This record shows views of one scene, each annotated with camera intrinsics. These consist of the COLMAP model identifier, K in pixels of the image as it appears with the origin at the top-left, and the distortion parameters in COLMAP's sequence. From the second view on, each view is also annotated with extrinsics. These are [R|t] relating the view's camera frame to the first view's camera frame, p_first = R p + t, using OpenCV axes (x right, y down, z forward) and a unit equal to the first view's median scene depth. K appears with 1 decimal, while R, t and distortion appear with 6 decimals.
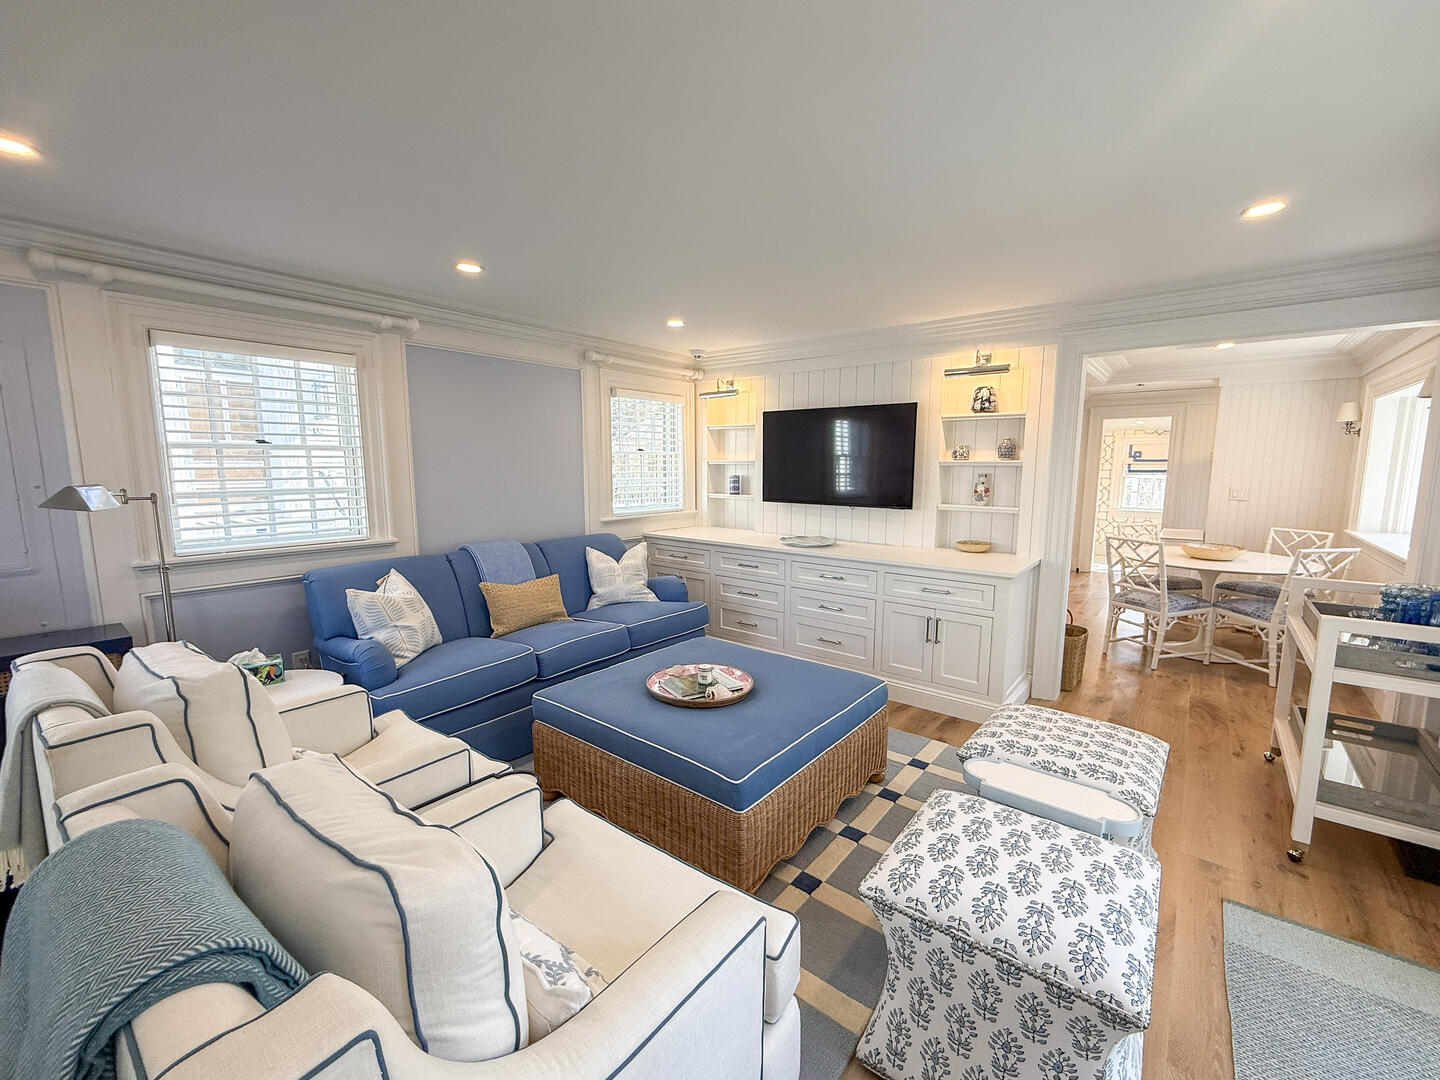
lens RADIAL K [[580.0, 0, 686.7], [0, 580.0, 540.0], [0, 0, 1]] dist [-0.002891, -0.000815]
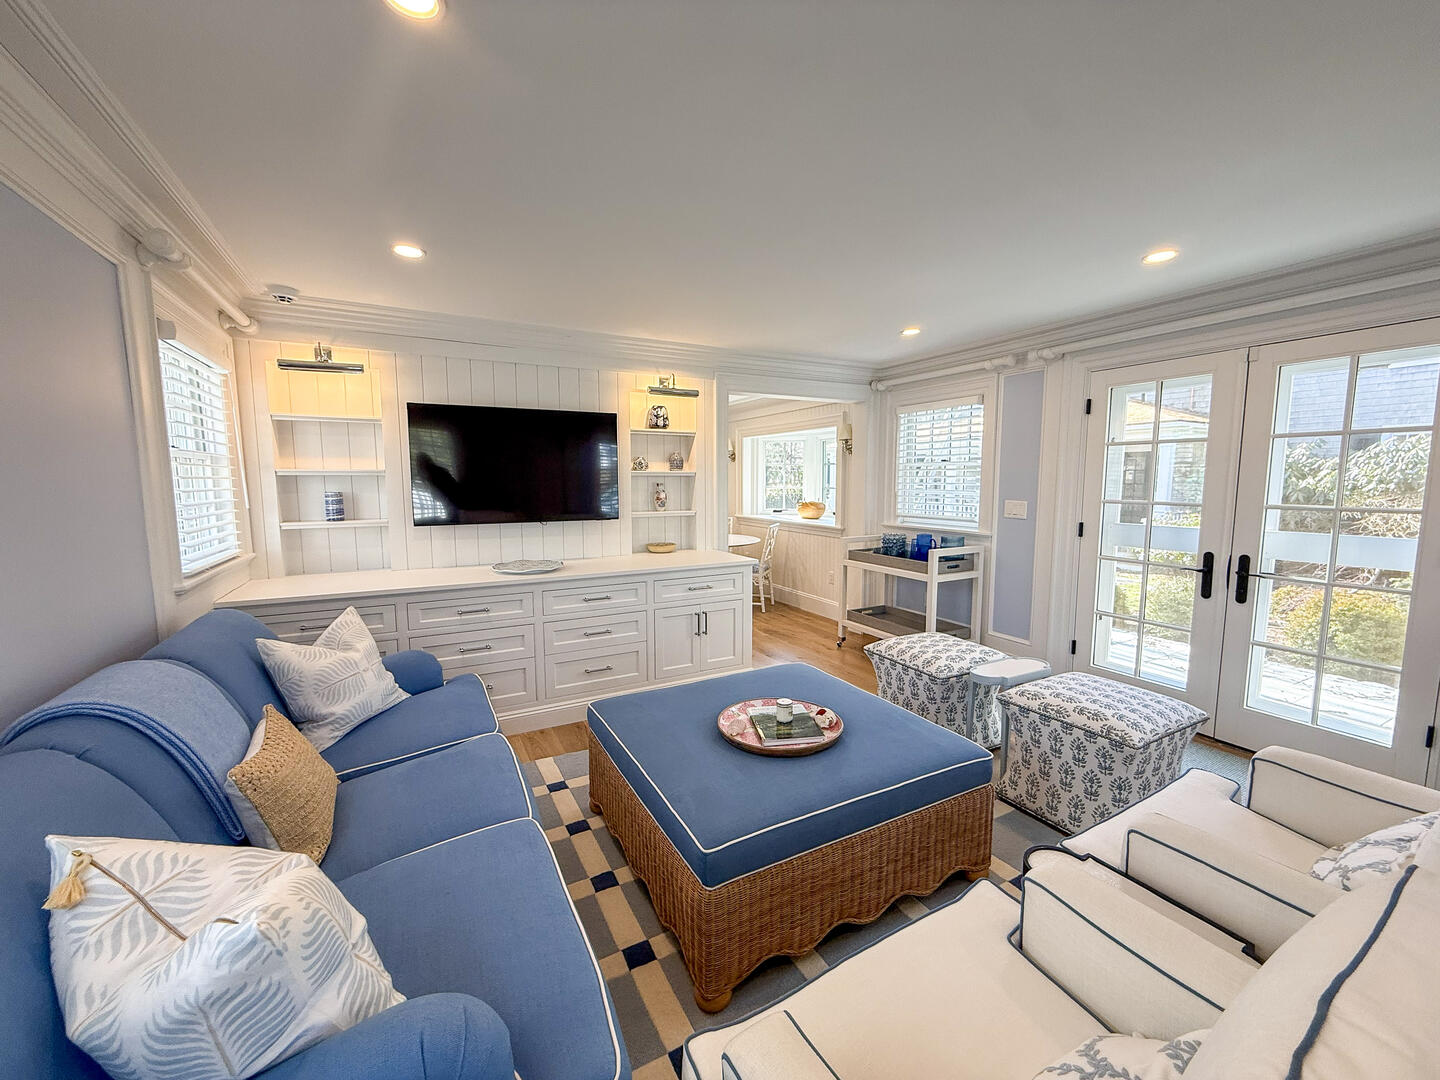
lens RADIAL K [[580.0, 0, 713.7], [0, 580.0, 539.9], [0, 0, 1]] dist [-0.002891, -0.000815]
pose [[0.380452, -0.098949, 0.919492, -0.501257], [0.126824, 0.990448, 0.054110, -0.052236], [-0.916063, 0.096028, 0.389367, 0.473706]]
